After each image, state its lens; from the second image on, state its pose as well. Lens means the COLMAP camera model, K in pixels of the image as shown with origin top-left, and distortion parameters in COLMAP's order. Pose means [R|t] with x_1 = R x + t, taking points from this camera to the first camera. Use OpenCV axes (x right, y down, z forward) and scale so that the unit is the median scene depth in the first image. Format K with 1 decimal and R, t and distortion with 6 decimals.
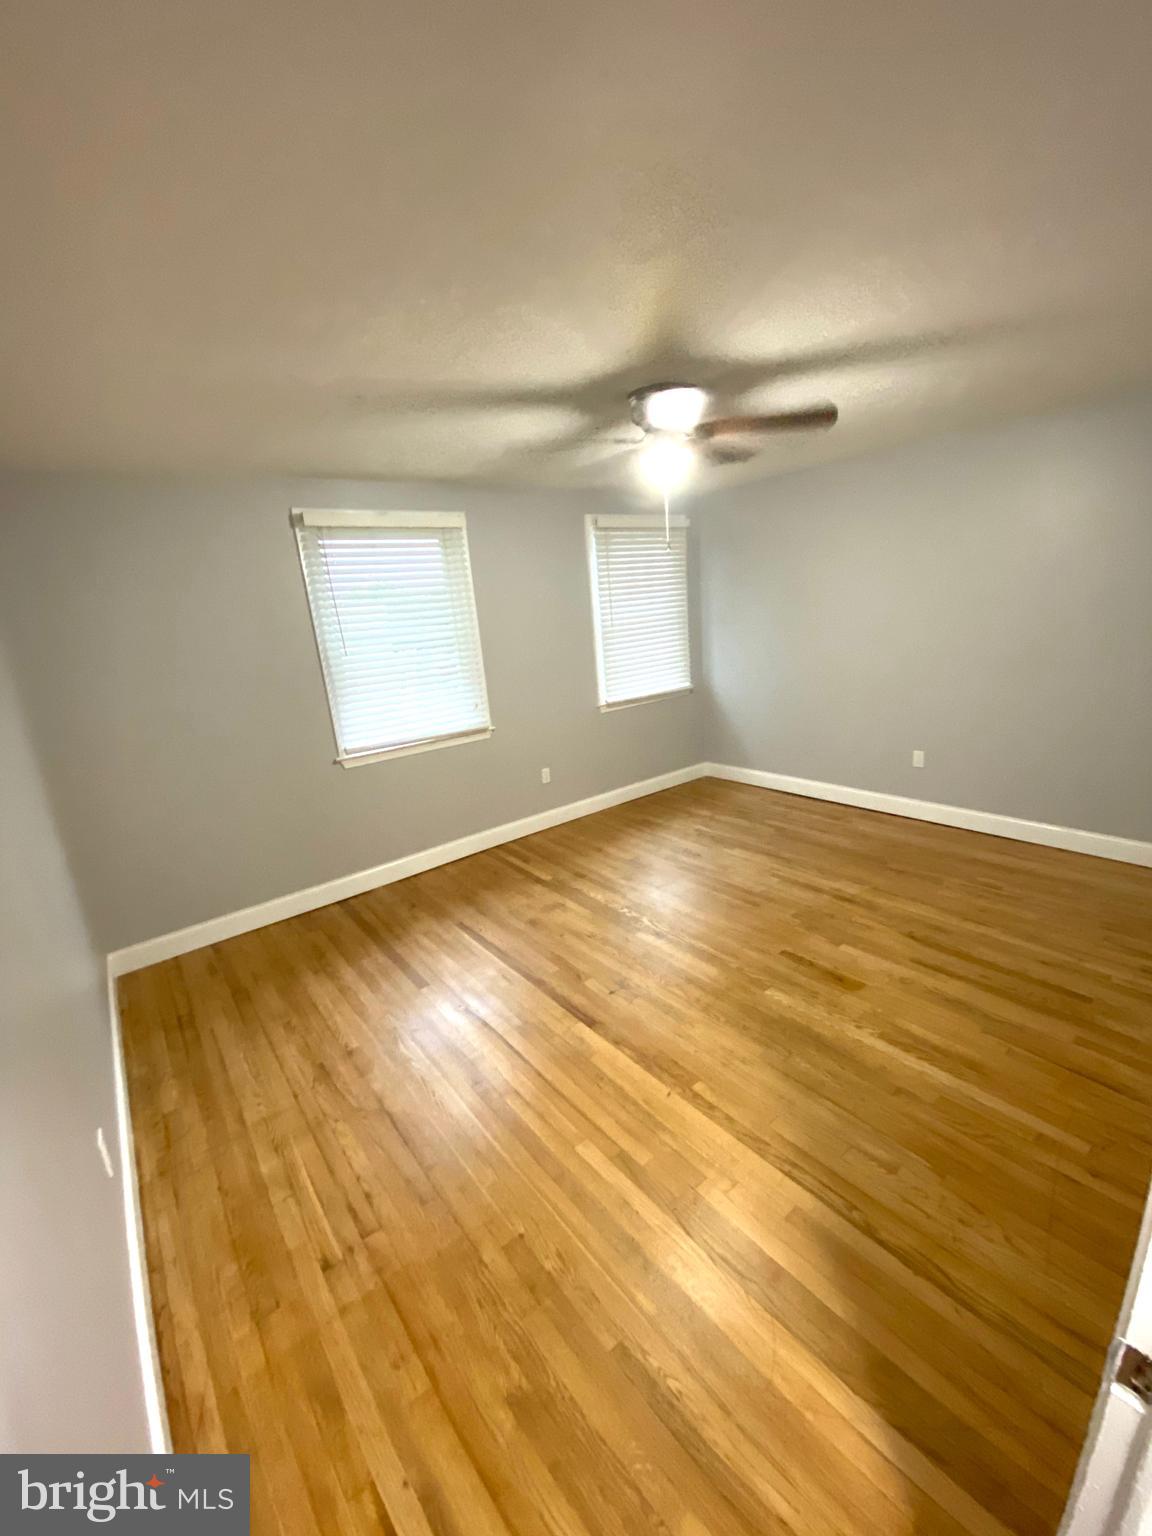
lens RADIAL K [[628.6, 0, 586.0], [0, 628.6, 762.1], [0, 0, 1]] dist [0.012869, -0.017553]
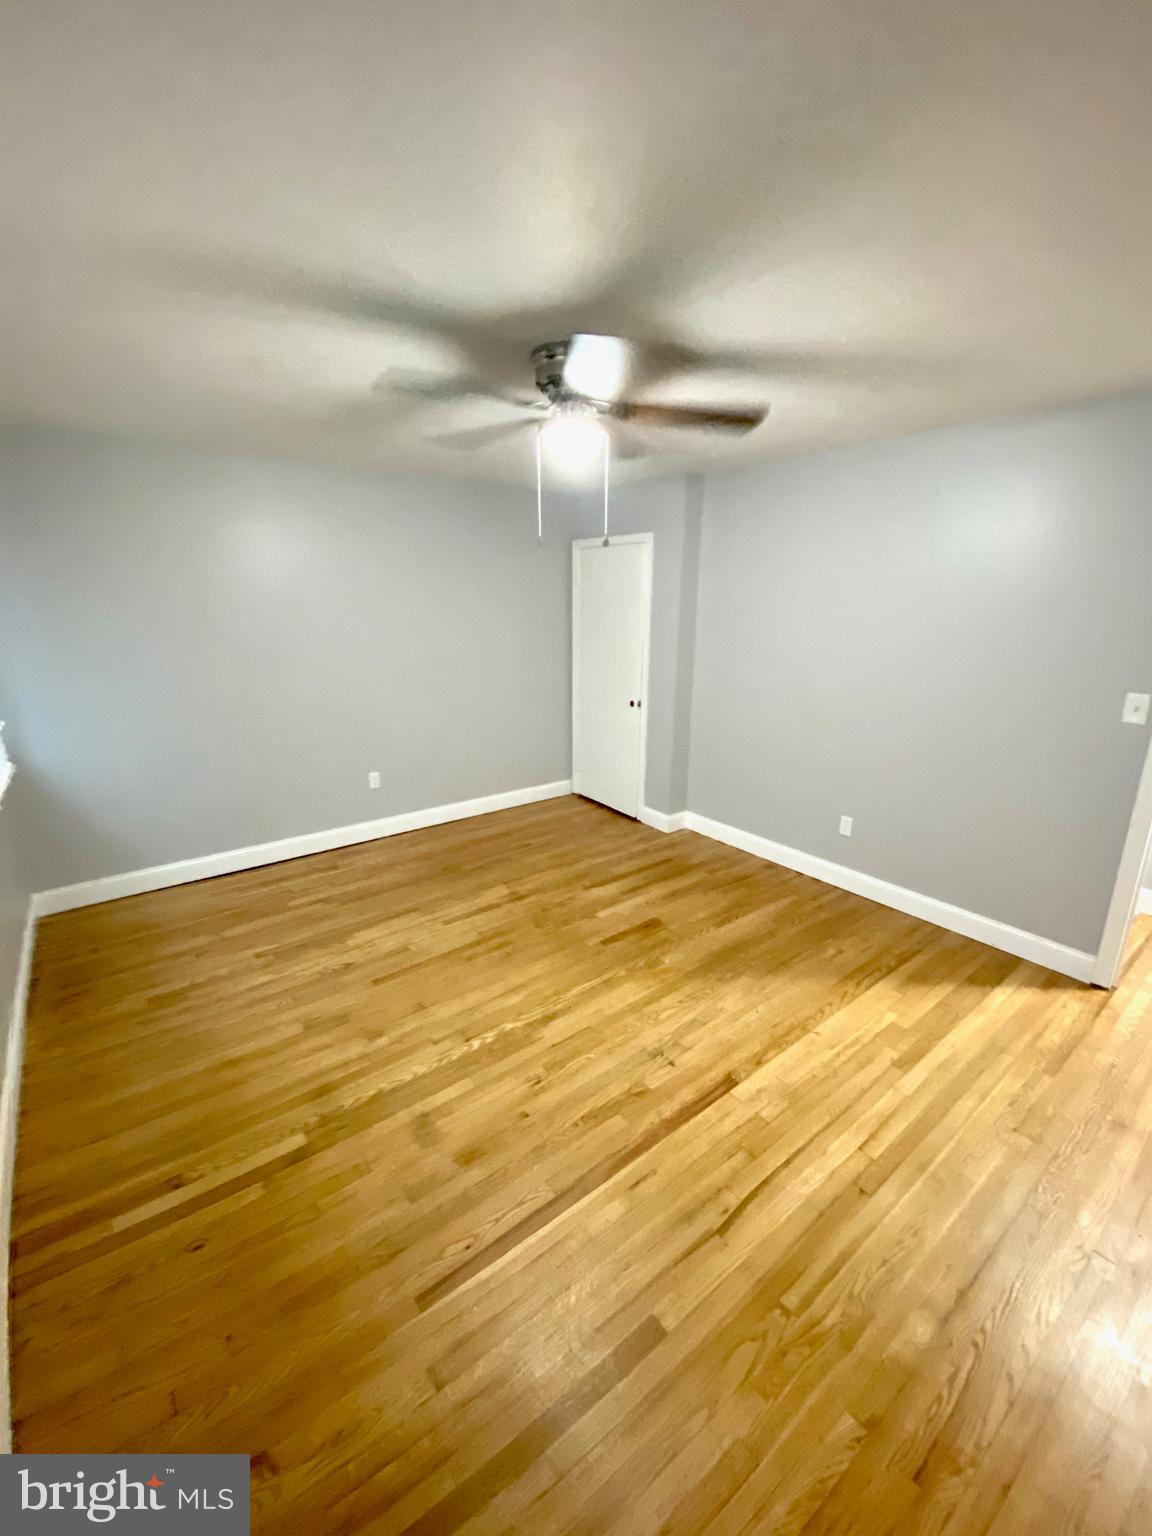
lens RADIAL K [[628.6, 0, 586.0], [0, 628.6, 762.1], [0, 0, 1]] dist [0.012869, -0.017553]
pose [[-0.006776, -0.171350, 0.985187, -0.535575], [0.244860, 0.954933, 0.167772, -0.135361], [-0.969535, 0.242369, 0.035486, 0.745727]]
